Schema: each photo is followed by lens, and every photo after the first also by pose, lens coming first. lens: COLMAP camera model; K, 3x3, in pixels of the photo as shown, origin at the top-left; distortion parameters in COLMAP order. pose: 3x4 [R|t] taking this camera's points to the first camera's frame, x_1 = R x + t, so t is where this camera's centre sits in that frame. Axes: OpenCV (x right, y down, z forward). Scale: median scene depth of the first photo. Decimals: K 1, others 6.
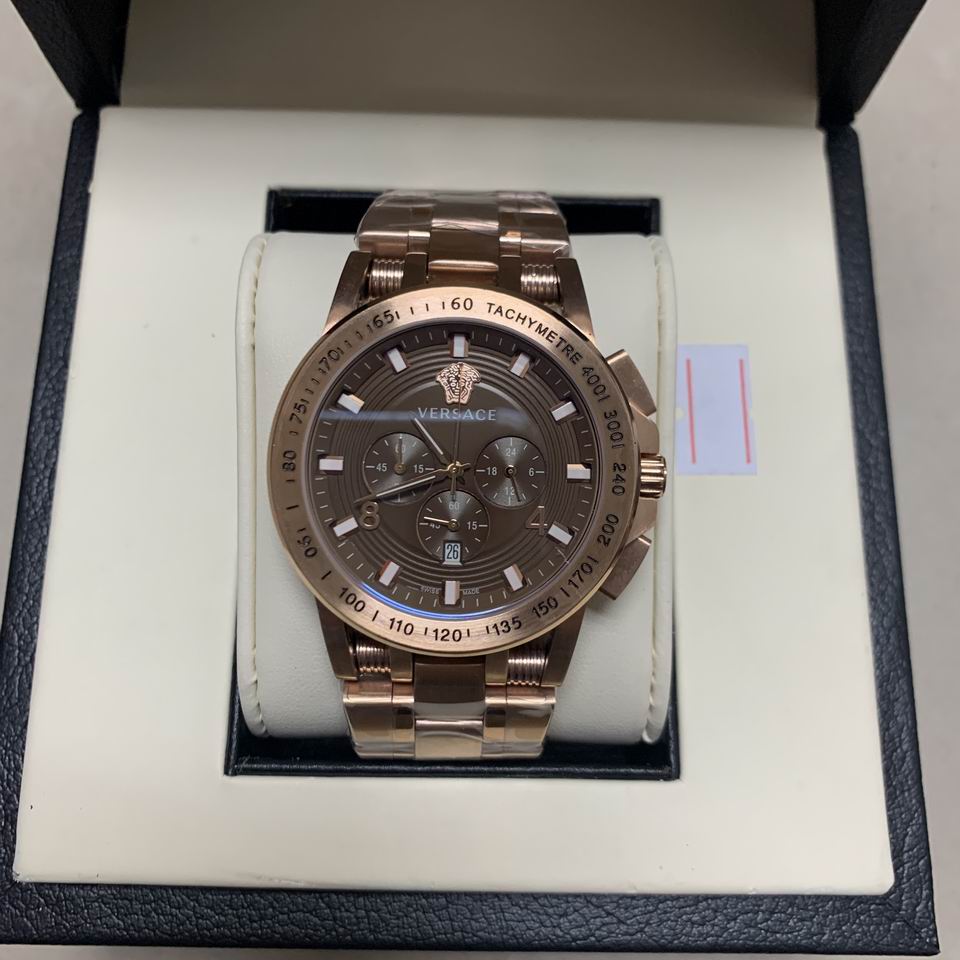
lens RADIAL K [[1022.8, 0, 480.4], [0, 1022.8, 474.1], [0, 0, 1]] dist [-0.020406, 0.008938]
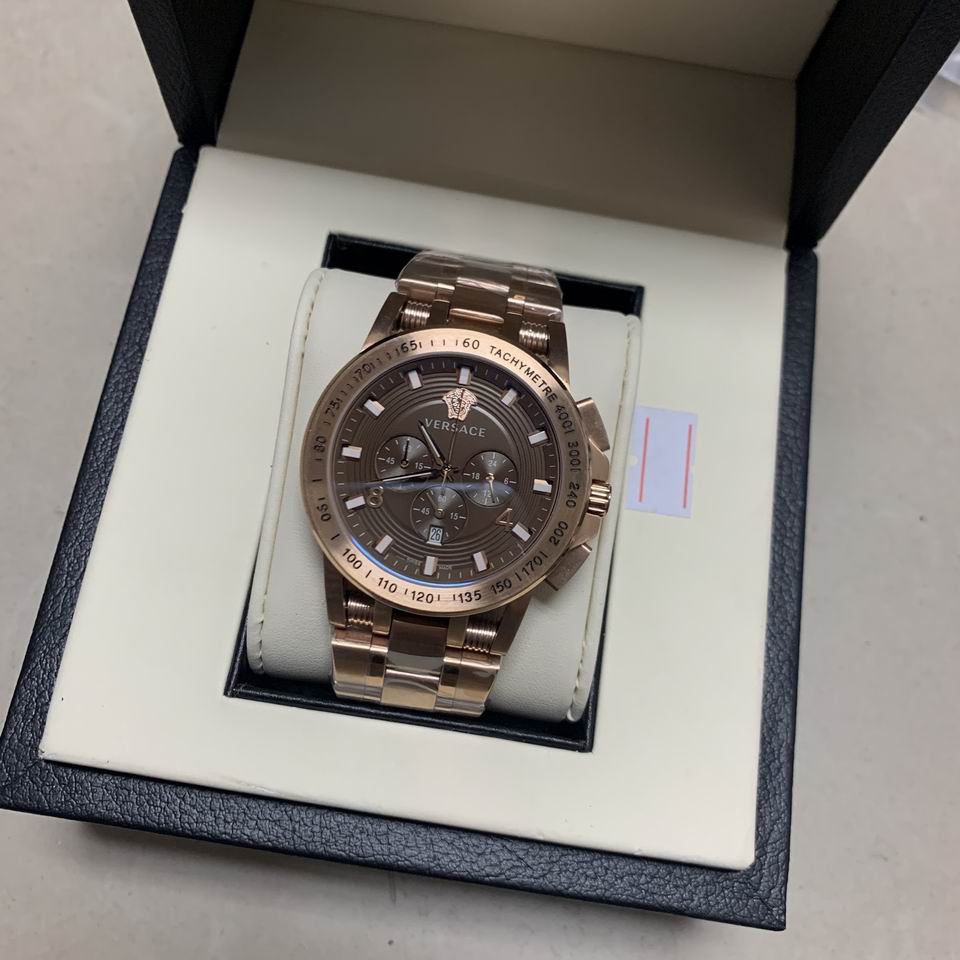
lens RADIAL K [[1007.3, 0, 482.4], [0, 1007.3, 472.4], [0, 0, 1]] dist [0.007755, -0.057085]
pose [[0.989540, 0.144179, 0.004850, 0.012466], [-0.143663, 0.987945, -0.057670, 0.061276], [-0.013106, 0.056370, 0.998324, -0.245404]]
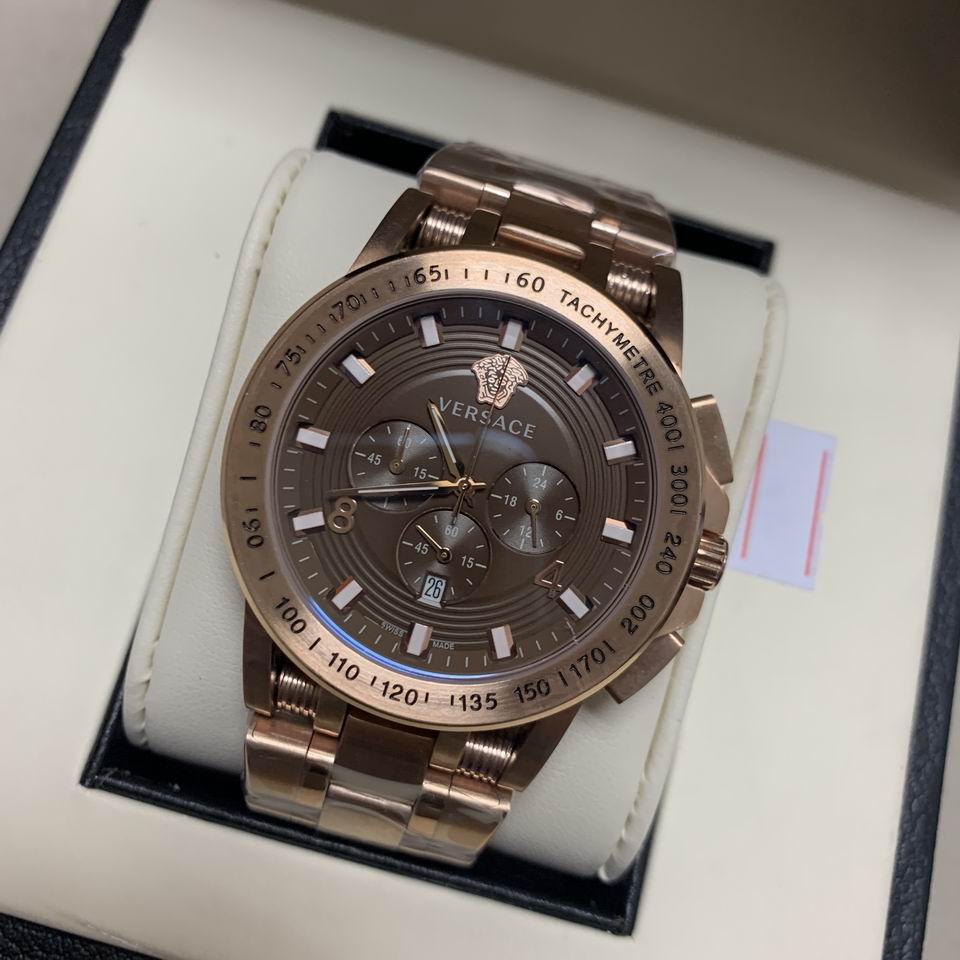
lens RADIAL K [[1022.8, 0, 480.4], [0, 1022.8, 474.1], [0, 0, 1]] dist [-0.020406, 0.008938]
pose [[0.965089, 0.261786, 0.008479, -0.021738], [-0.261321, 0.964559, -0.036566, 0.011214], [-0.017750, 0.033074, 0.999295, 0.216336]]
